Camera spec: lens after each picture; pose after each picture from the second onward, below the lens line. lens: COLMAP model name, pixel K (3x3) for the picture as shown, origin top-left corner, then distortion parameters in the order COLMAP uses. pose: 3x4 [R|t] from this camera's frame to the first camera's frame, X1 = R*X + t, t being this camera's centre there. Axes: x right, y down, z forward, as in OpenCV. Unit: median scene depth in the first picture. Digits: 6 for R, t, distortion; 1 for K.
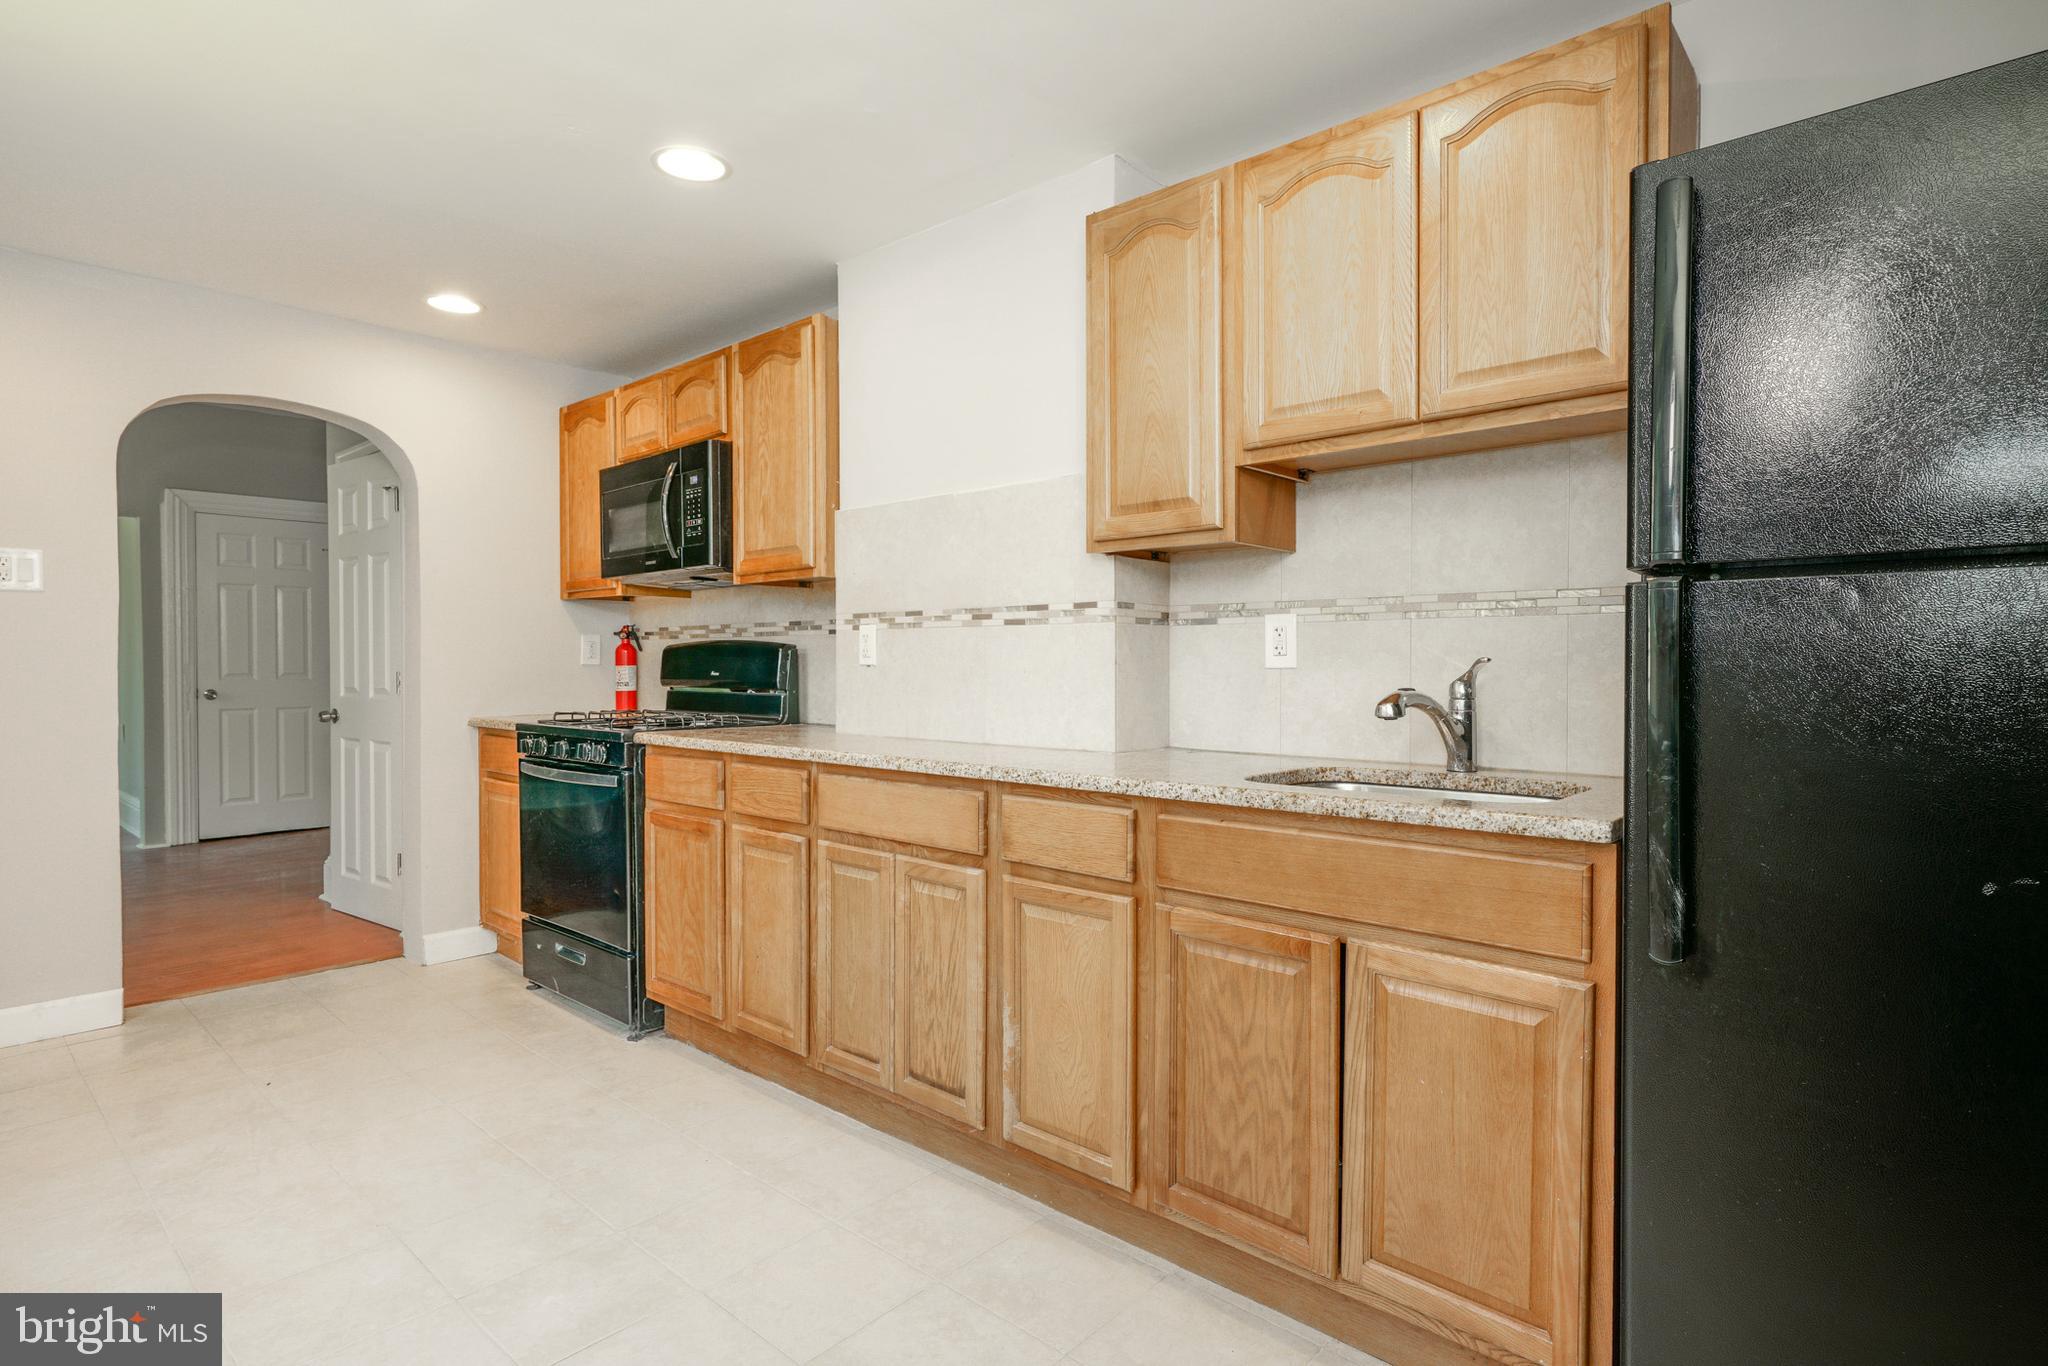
lens RADIAL K [[1054.7, 0, 1013.8], [0, 1054.7, 681.2], [0, 0, 1]] dist [0.004601, 0.000799]
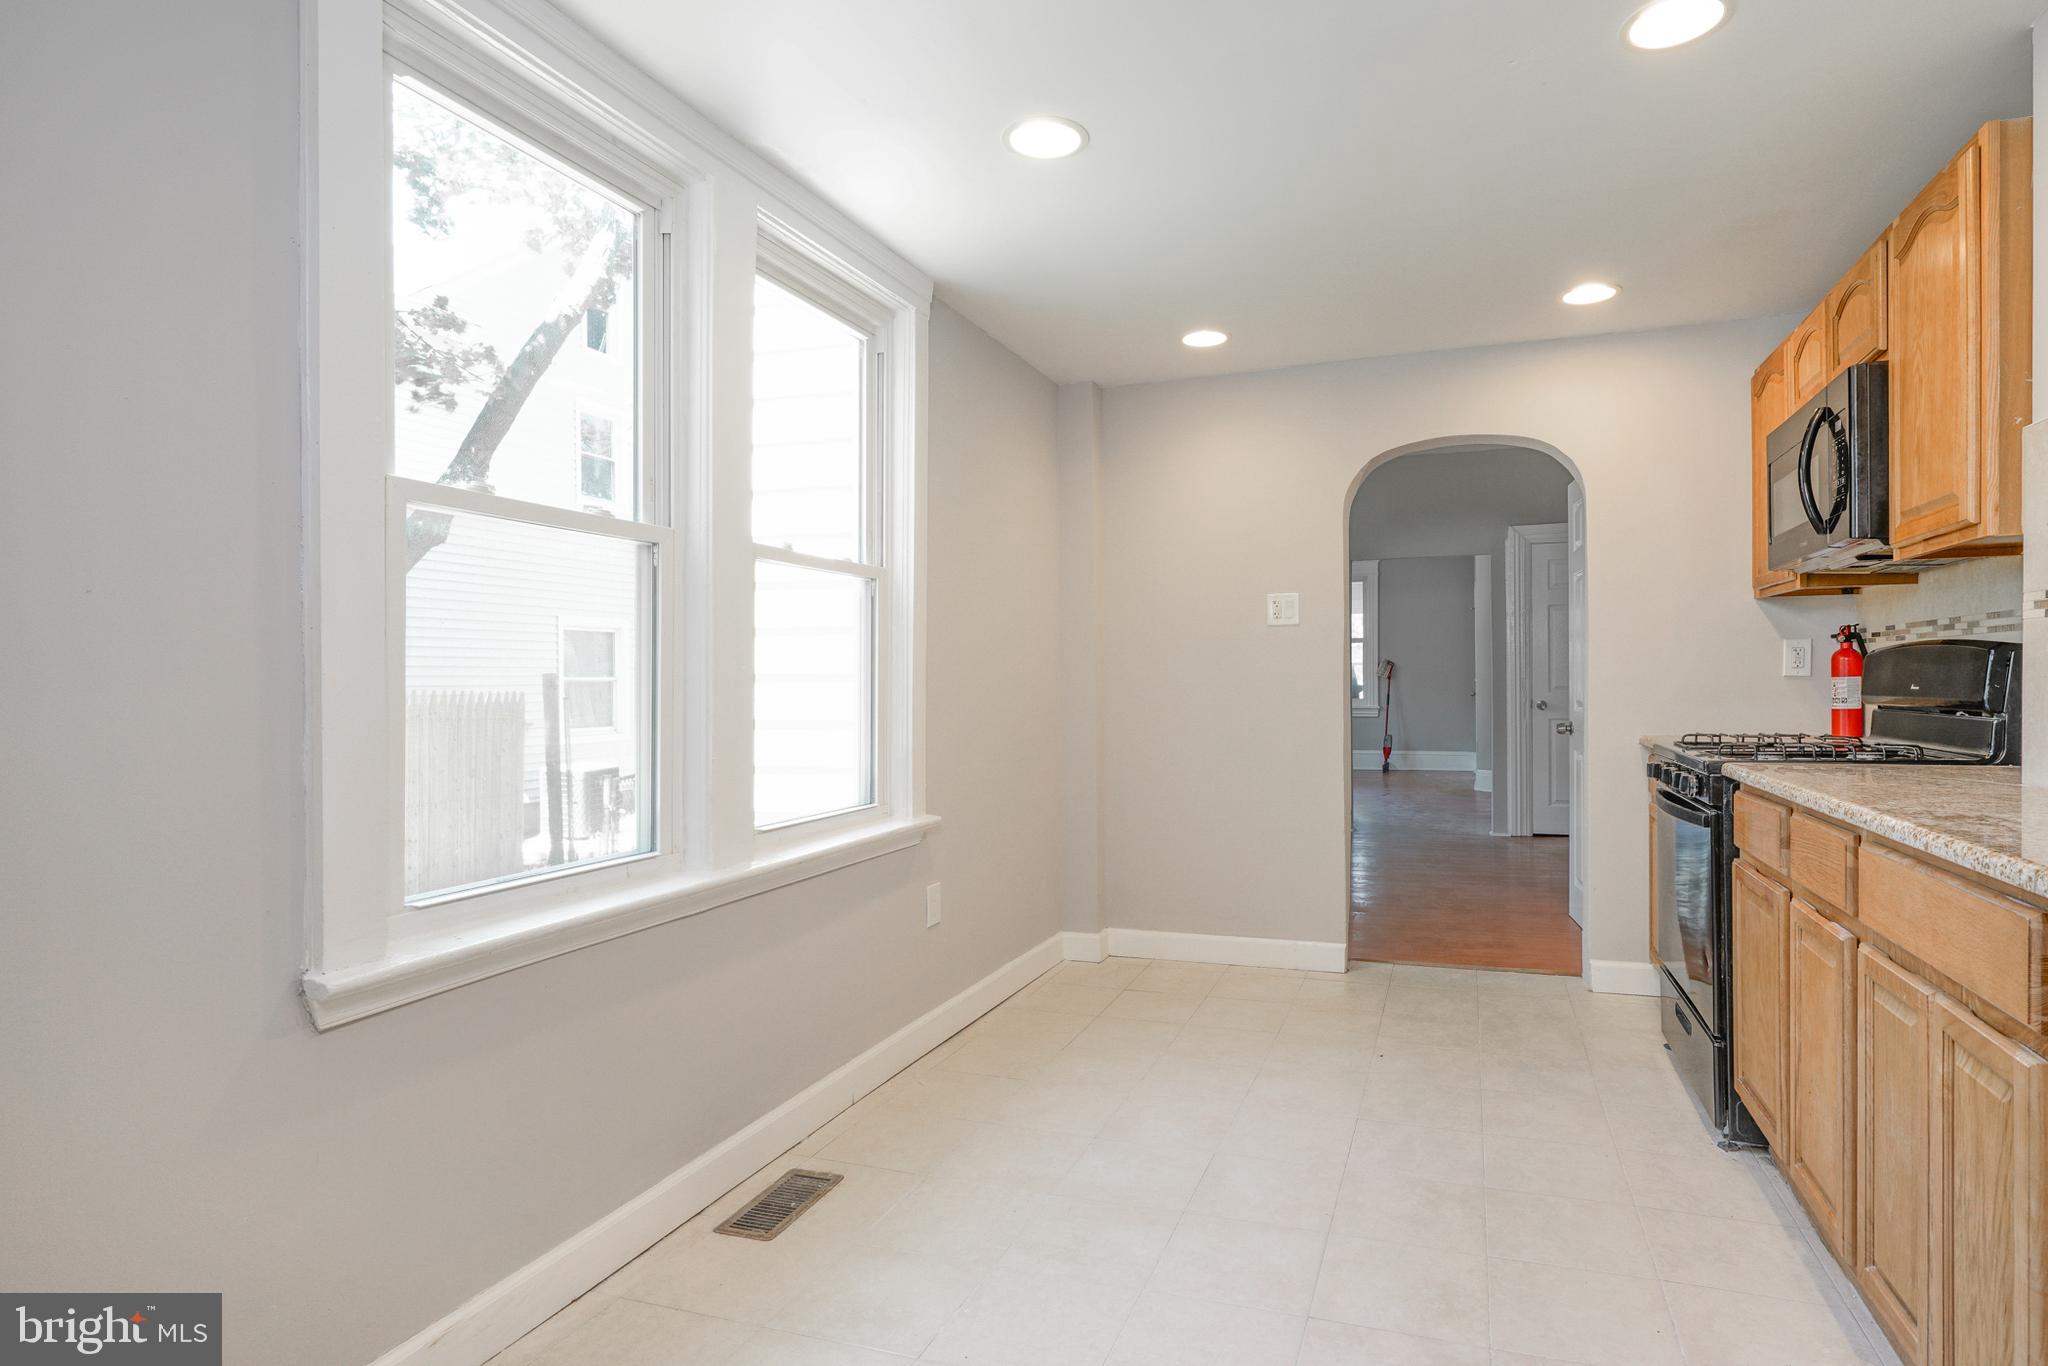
lens RADIAL K [[1054.7, 0, 1020.3], [0, 1054.7, 694.9], [0, 0, 1]] dist [0.004601, 0.000799]
pose [[0.408569, 0.004783, -0.912715, 0.122327], [-0.003034, 0.999988, 0.003882, -0.003061], [0.912722, 0.001183, 0.408579, 0.154019]]
